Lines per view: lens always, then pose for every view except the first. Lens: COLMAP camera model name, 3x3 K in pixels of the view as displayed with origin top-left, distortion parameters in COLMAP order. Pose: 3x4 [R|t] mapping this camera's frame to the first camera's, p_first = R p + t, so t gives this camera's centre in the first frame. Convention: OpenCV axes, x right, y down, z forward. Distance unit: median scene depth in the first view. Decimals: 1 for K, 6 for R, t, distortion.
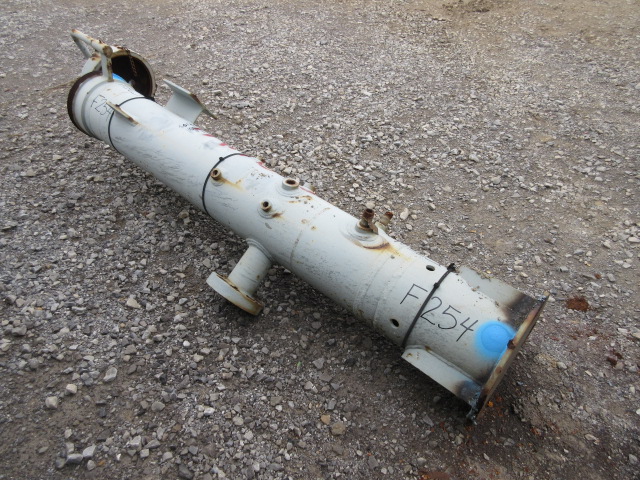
lens RADIAL K [[476.8, 0, 321.2], [0, 476.8, 239.2], [0, 0, 1]] dist [0.001011, -0.001794]
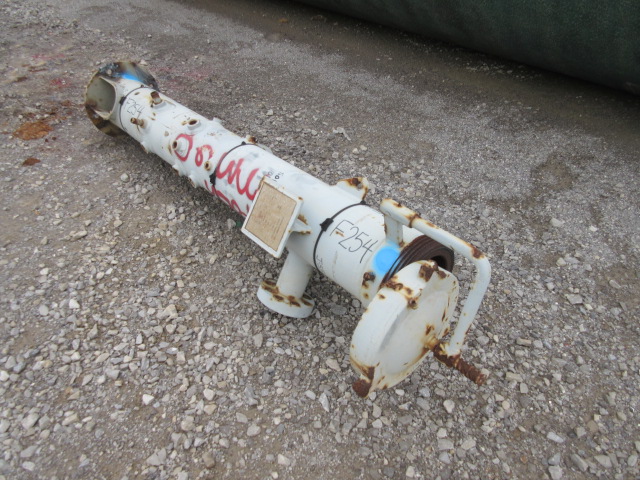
lens RADIAL K [[476.8, 0, 319.0], [0, 476.8, 240.9], [0, 0, 1]] dist [0.001011, -0.001794]
pose [[-0.992112, -0.079961, 0.096544, -0.387346], [0.084892, 0.138124, 0.986770, -0.926277], [-0.092238, 0.987182, -0.130246, 1.034005]]
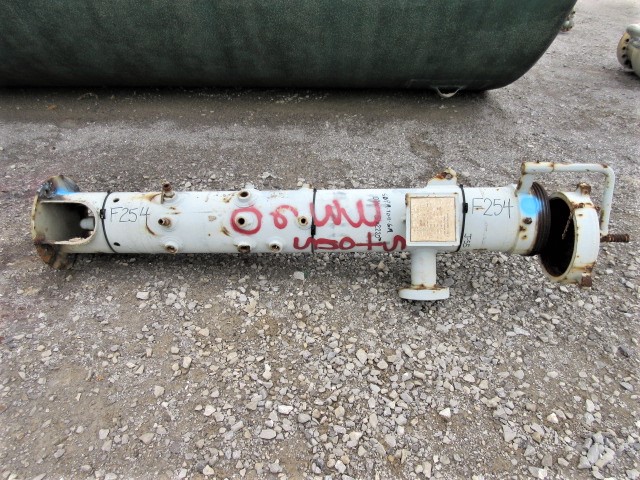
lens RADIAL K [[476.8, 0, 319.2], [0, 476.8, 241.2], [0, 0, 1]] dist [0.001011, -0.001794]
pose [[-0.787722, 0.345003, -0.510360, 0.325010], [-0.417791, 0.309630, 0.854154, -0.869541], [0.452708, 0.886060, -0.099763, 0.944333]]
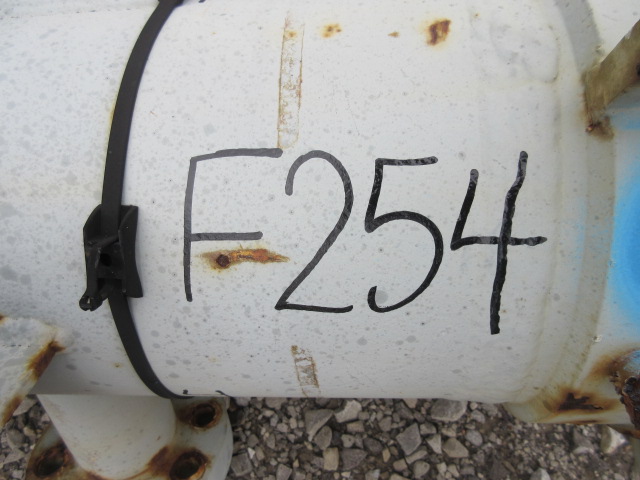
lens RADIAL K [[476.8, 0, 319.7], [0, 476.8, 239.9], [0, 0, 1]] dist [0.001011, -0.001794]
pose [[-0.772668, 0.593299, -0.225790, -0.344252], [-0.389411, -0.162083, 0.906691, -0.376045], [0.501342, 0.788496, 0.356273, 0.908265]]
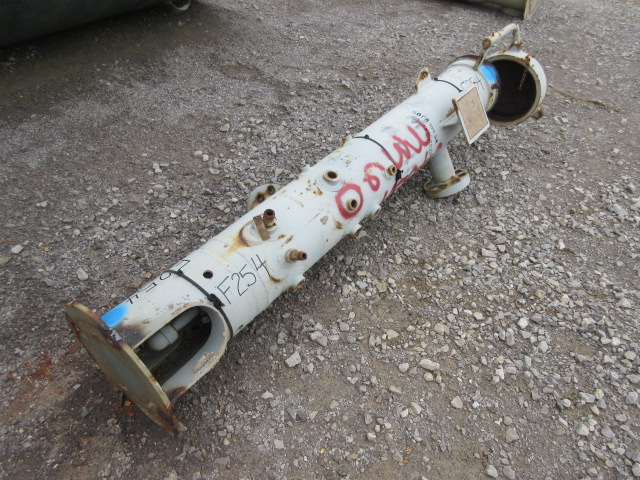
lens RADIAL K [[476.8, 0, 320.5], [0, 476.8, 240.7], [0, 0, 1]] dist [0.001011, -0.001794]
pose [[0.043096, 0.683854, -0.728345, 0.539038], [-0.717503, 0.528489, 0.453750, -0.344762], [0.695221, 0.503035, 0.513443, 0.389258]]
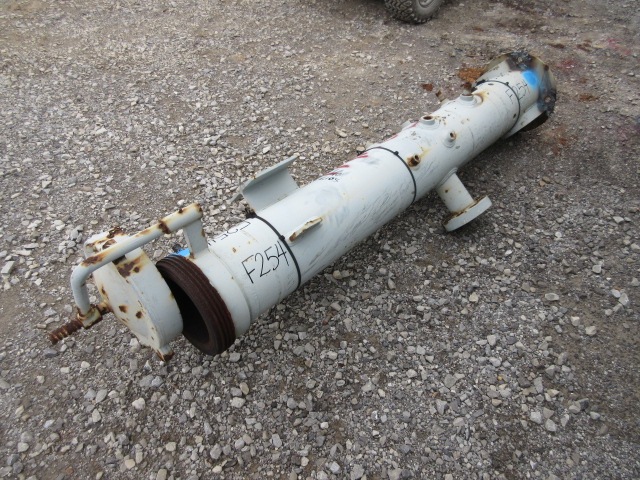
lens RADIAL K [[476.8, 0, 318.0], [0, 476.8, 240.3], [0, 0, 1]] dist [0.001011, -0.001794]
pose [[0.040496, -0.710973, 0.702053, -0.814769], [0.636648, 0.559892, 0.530283, -0.544917], [-0.770090, 0.425486, 0.475313, 0.554677]]
